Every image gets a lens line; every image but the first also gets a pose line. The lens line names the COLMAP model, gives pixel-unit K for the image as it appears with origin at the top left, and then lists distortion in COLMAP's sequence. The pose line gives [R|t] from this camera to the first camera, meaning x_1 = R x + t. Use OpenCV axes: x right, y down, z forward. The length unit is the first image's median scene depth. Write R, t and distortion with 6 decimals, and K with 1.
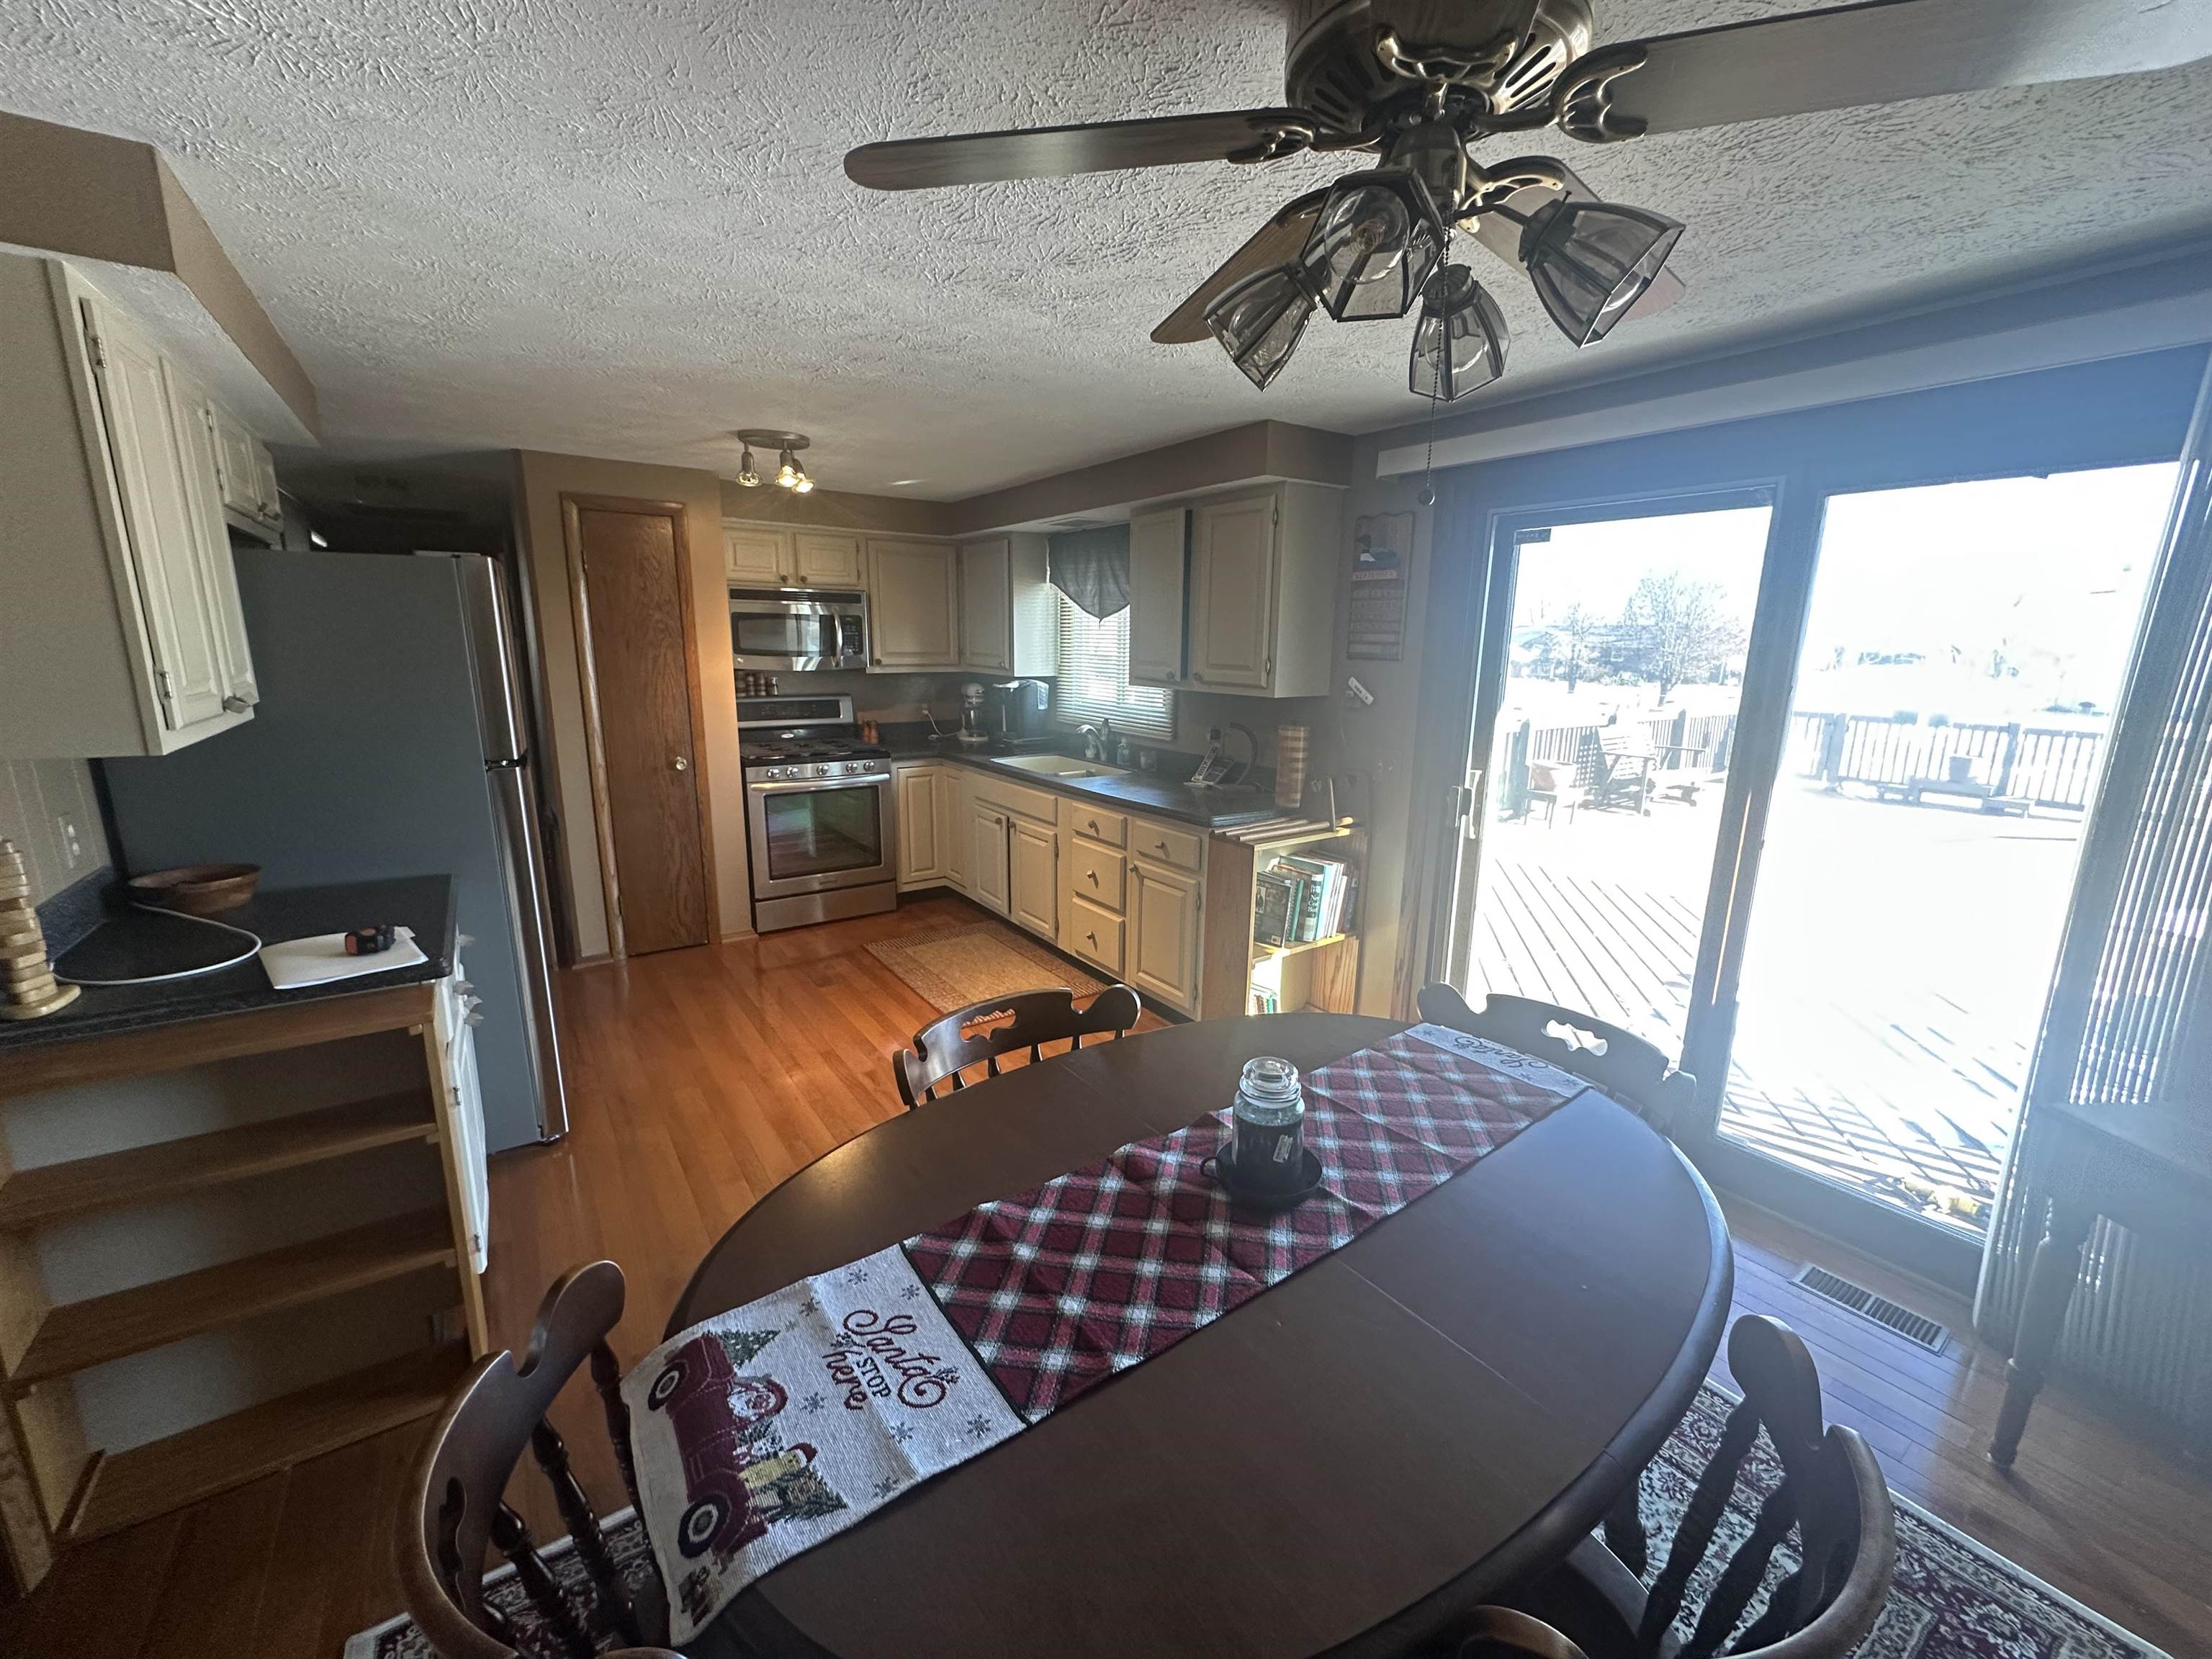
lens RADIAL K [[898.6, 0, 1101.3], [0, 898.6, 830.9], [0, 0, 1]] dist [0.001078, 0.000159]
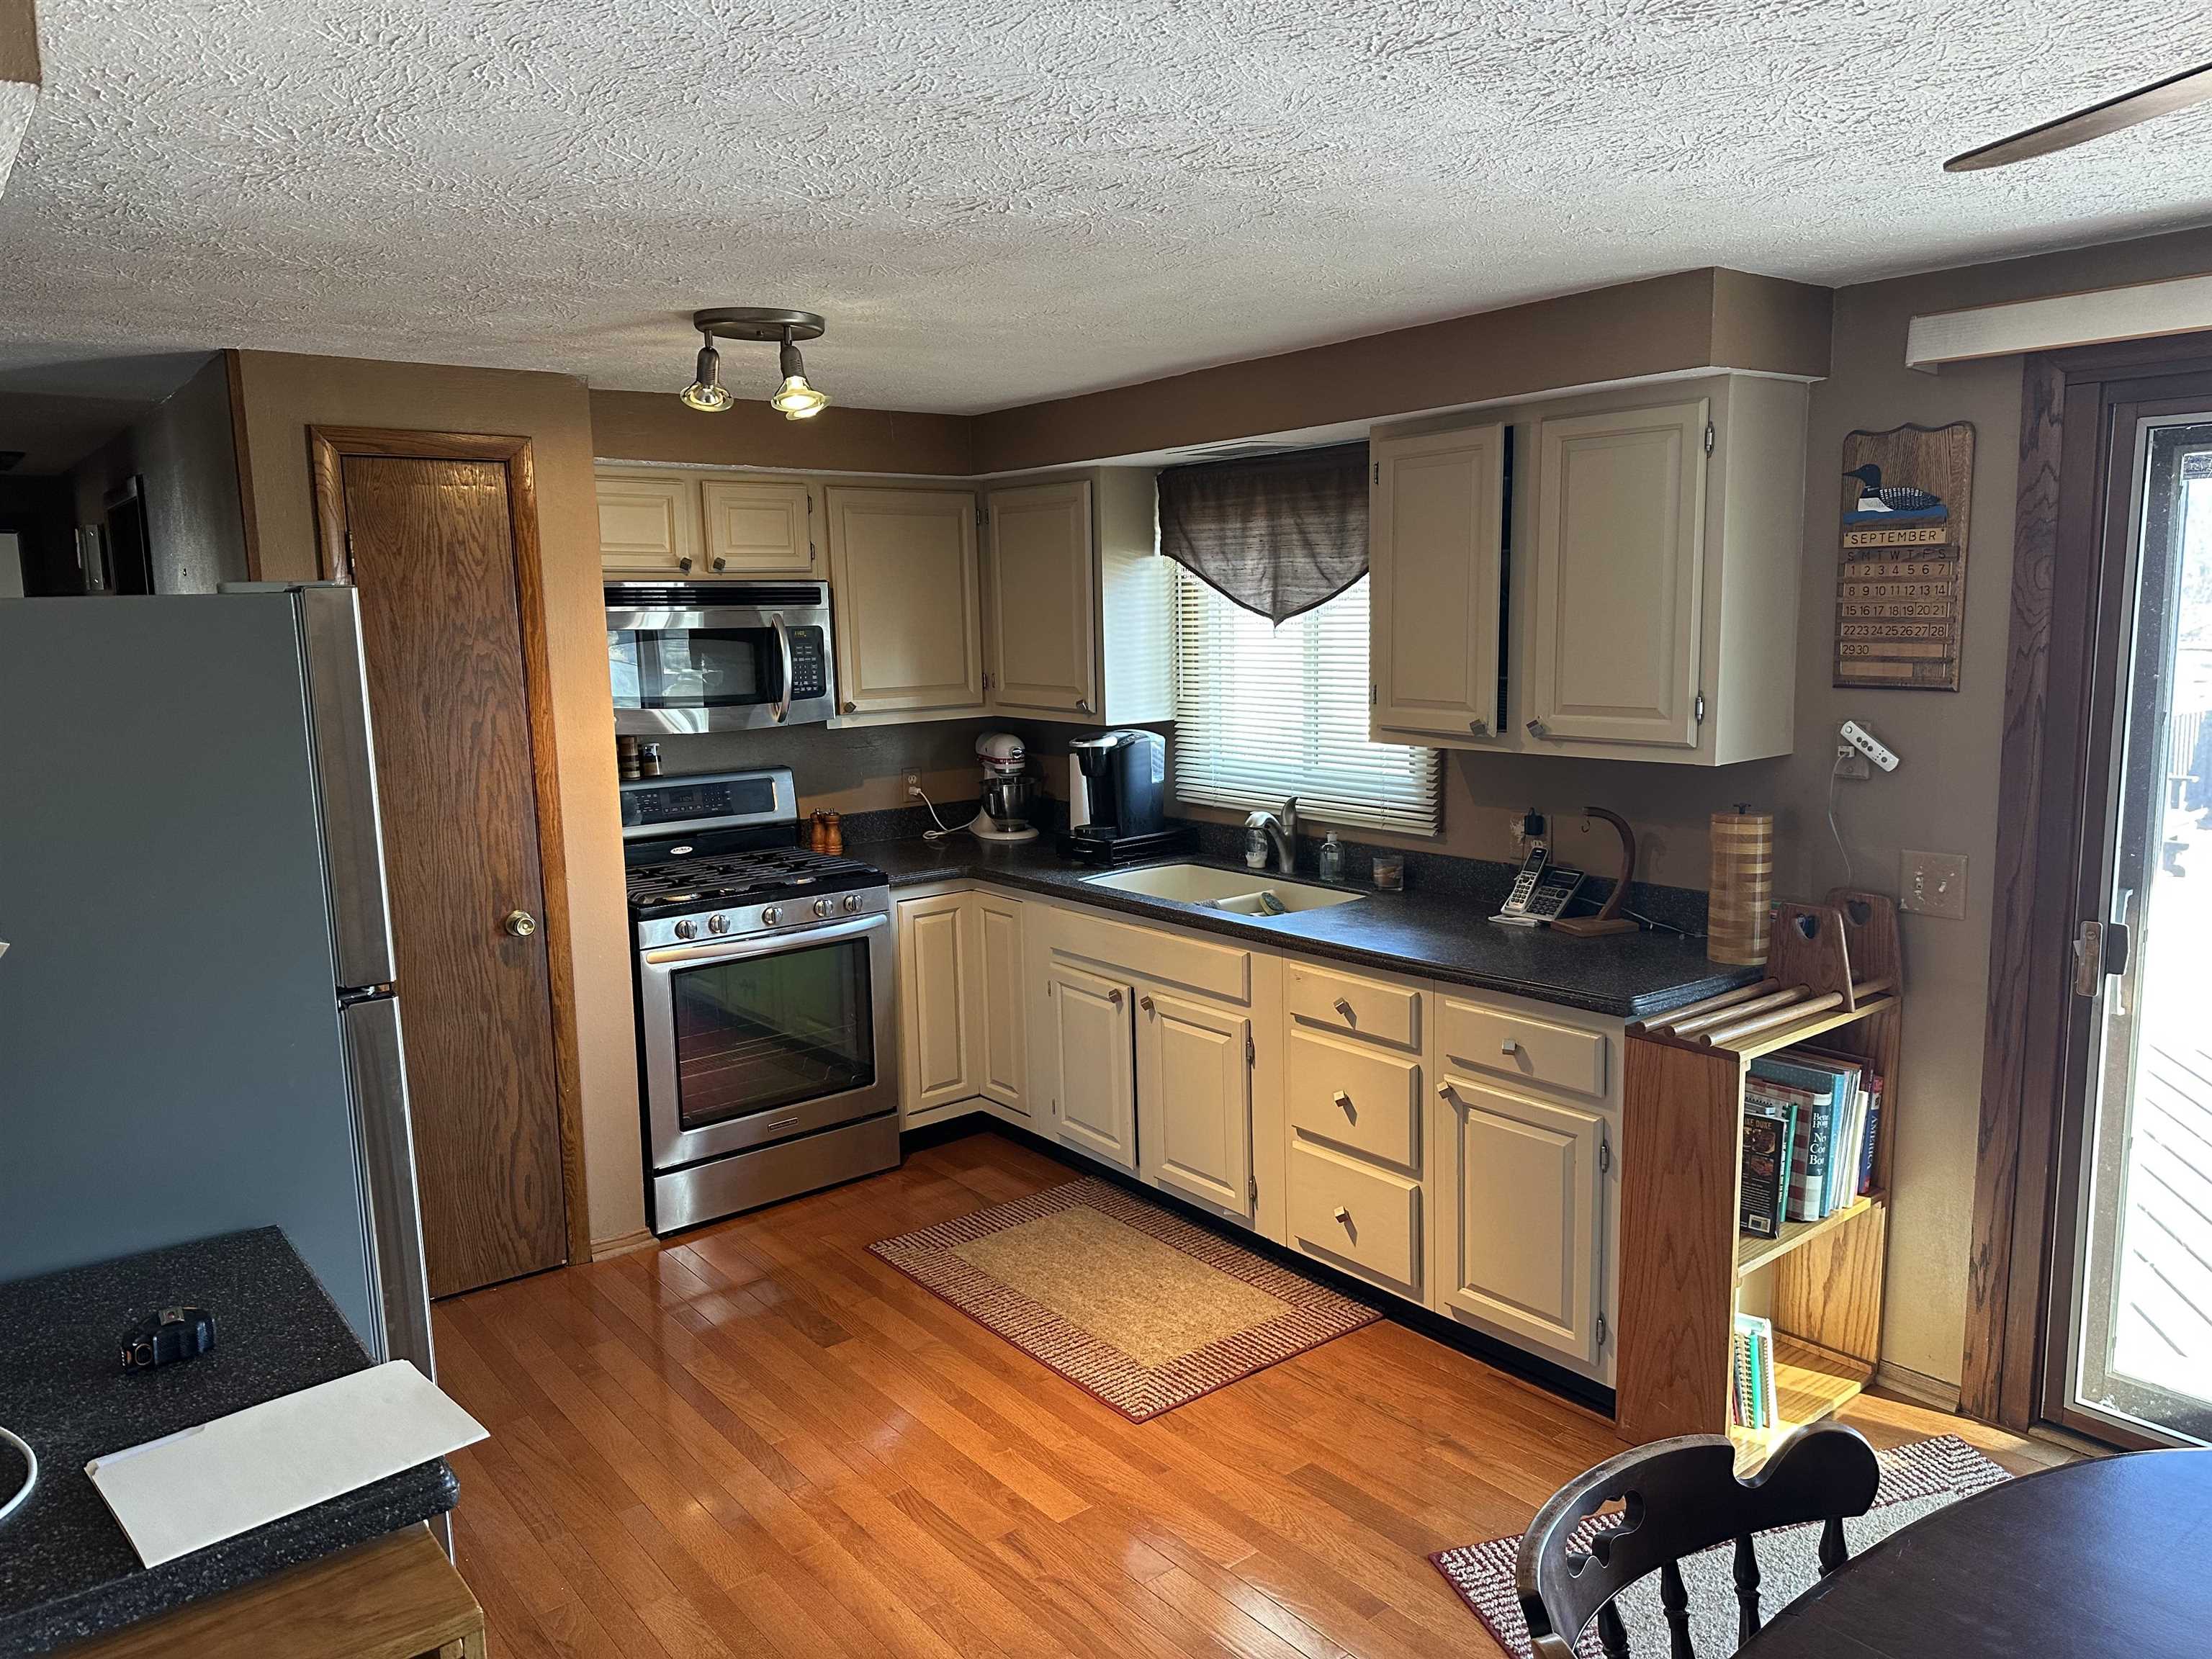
lens RADIAL K [[1540.3, 0, 1105.2], [0, 1540.3, 829.7], [0, 0, 1]] dist [0.045831, -0.007341]
pose [[0.996907, -0.045346, 0.064183, -0.187039], [0.049568, 0.996601, -0.065792, -0.053714], [-0.060981, 0.068770, 0.995767, 0.076544]]
